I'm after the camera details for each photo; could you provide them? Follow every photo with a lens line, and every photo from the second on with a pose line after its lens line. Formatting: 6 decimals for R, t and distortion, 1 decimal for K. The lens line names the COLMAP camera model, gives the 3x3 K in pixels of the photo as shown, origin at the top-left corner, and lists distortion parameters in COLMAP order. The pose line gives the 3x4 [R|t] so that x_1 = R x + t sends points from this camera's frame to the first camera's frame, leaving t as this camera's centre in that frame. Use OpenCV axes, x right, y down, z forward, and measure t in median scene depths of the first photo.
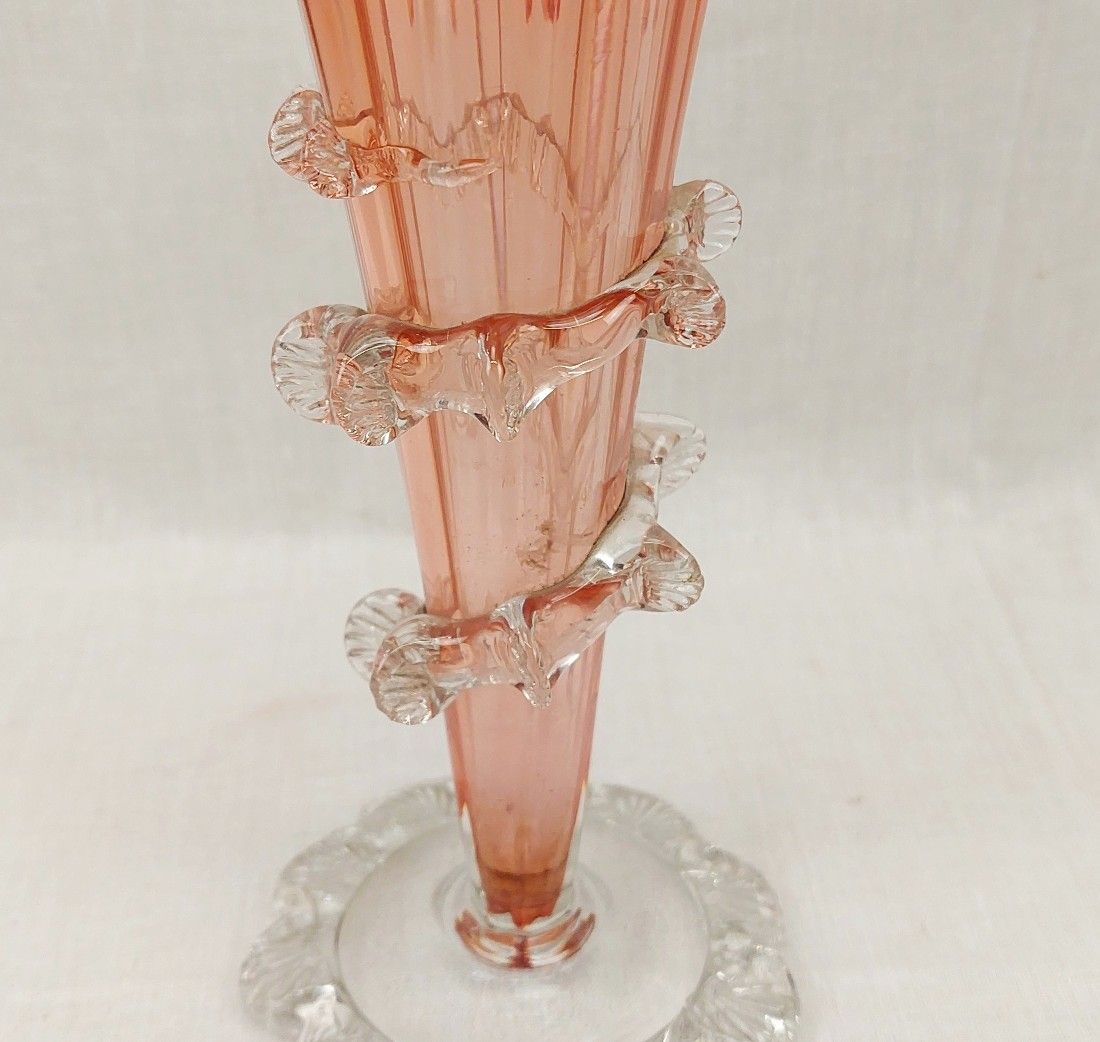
lens RADIAL K [[1375.8, 0, 550.0], [0, 1375.8, 521.0], [0, 0, 1]] dist [0.141424, -0.430908]
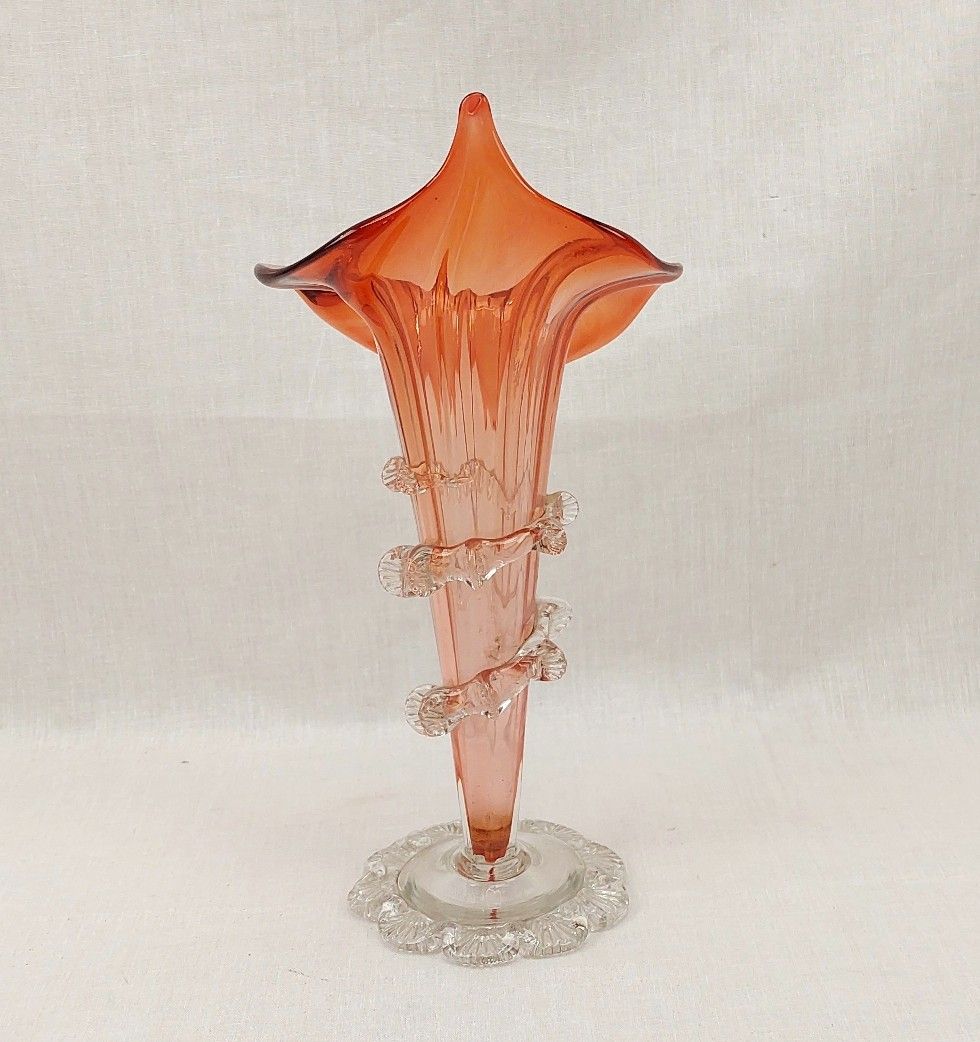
lens RADIAL K [[1303.2, 0, 490.0], [0, 1303.2, 521.0], [0, 0, 1]] dist [0.141424, -0.430908]
pose [[0.998617, -0.023992, -0.046782, 0.086607], [0.008240, 0.950232, -0.311435, 0.463047], [0.051926, 0.310619, 0.949115, -1.037922]]
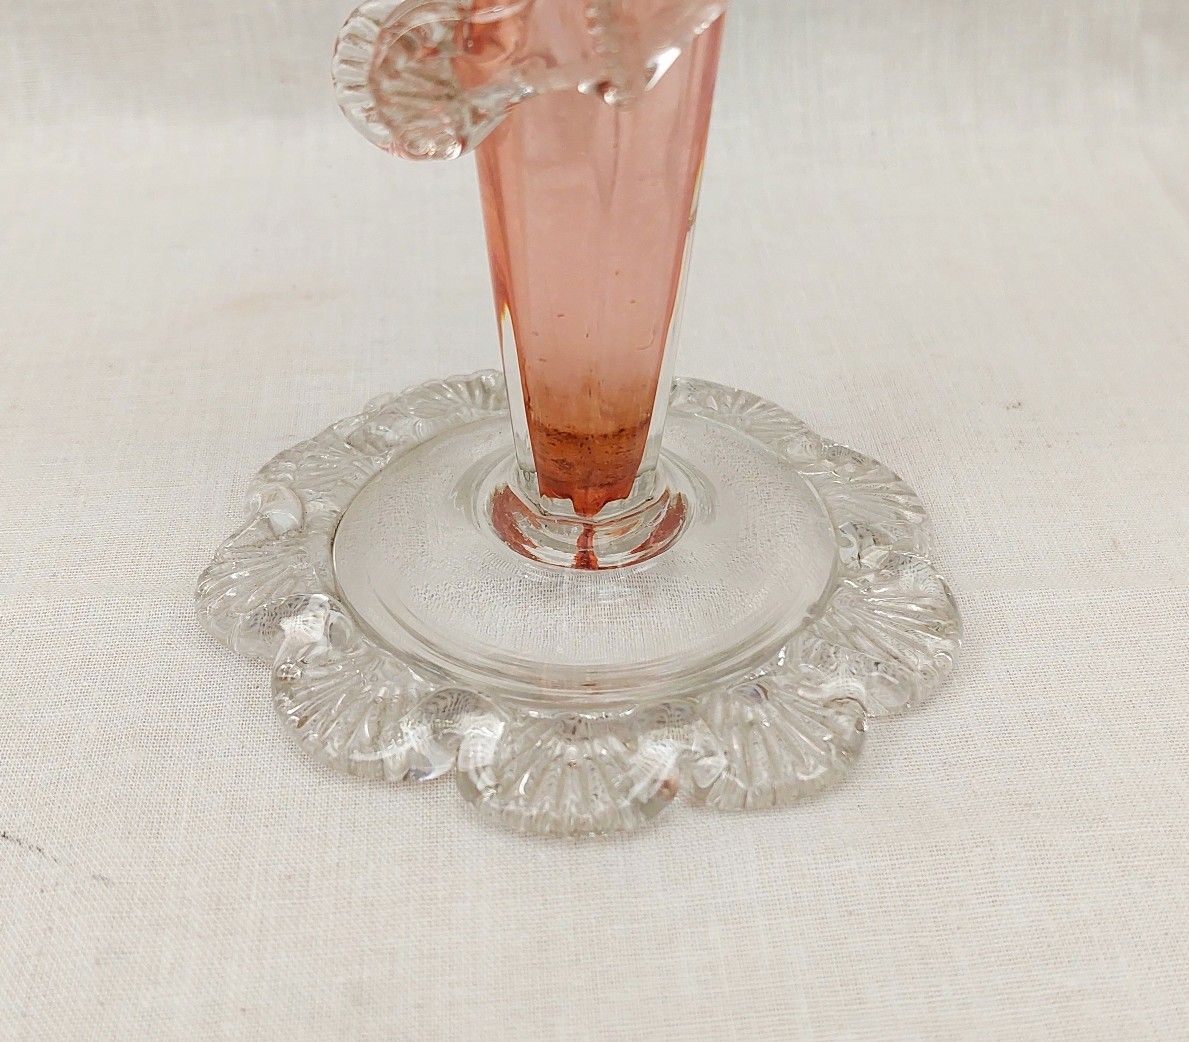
lens RADIAL K [[1386.9, 0, 654.3], [0, 1386.9, 517.7], [0, 0, 1]] dist [-0.011830, -0.040794]
pose [[0.998433, 0.007129, 0.055496, -0.028758], [-0.012728, 0.994784, 0.101210, 0.248823], [-0.054485, -0.101758, 0.993316, 0.313490]]
